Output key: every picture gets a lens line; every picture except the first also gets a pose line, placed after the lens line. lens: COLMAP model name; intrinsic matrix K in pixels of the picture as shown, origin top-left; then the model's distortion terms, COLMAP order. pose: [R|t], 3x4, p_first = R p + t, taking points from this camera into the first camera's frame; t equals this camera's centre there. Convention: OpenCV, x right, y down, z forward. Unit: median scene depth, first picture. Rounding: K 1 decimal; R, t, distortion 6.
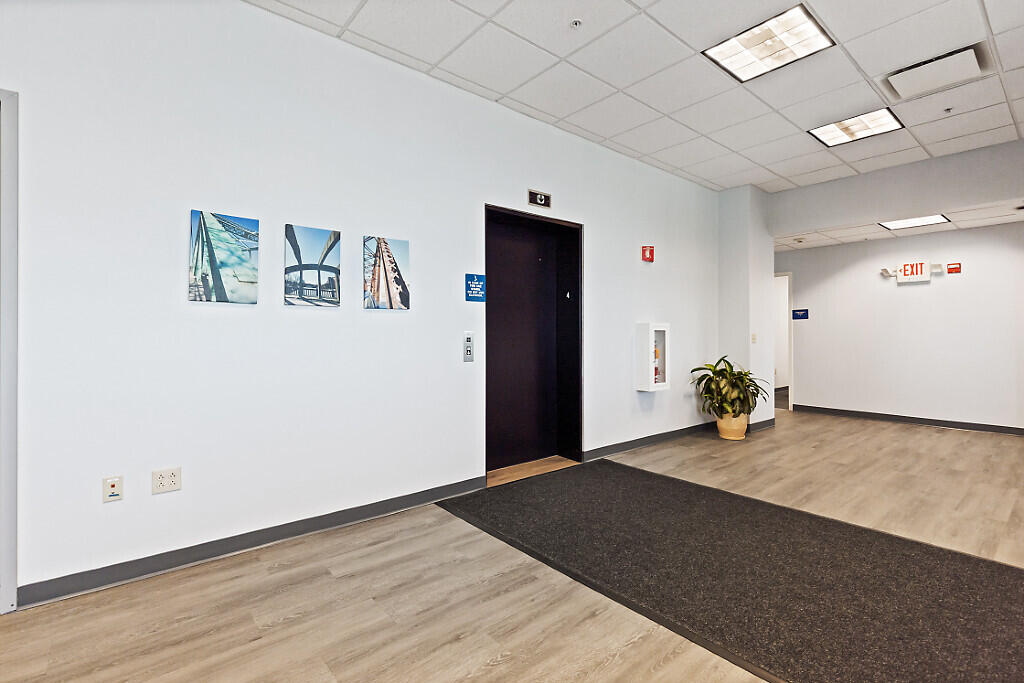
lens RADIAL K [[470.8, 0, 515.7], [0, 470.8, 337.0], [0, 0, 1]] dist [0.007430, -0.000929]
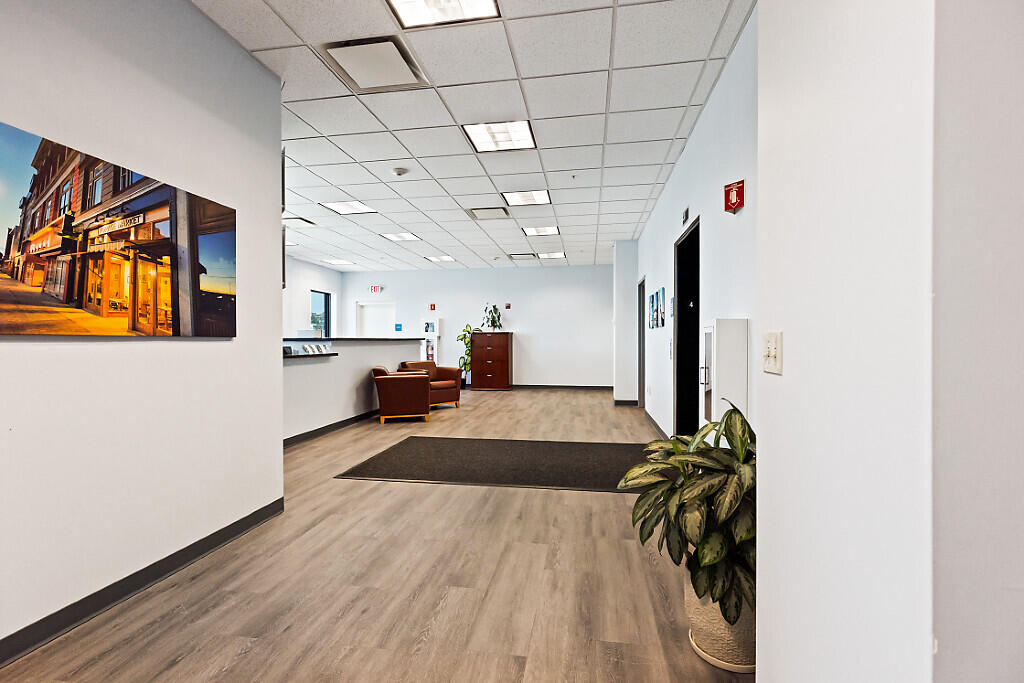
lens RADIAL K [[470.8, 0, 512.0], [0, 470.8, 343.4], [0, 0, 1]] dist [0.007430, -0.000929]
pose [[-0.759140, 0.001053, -0.650927, 1.118878], [-0.002469, 0.999987, 0.004498, -0.004323], [0.650923, 0.005021, -0.759127, 1.633533]]
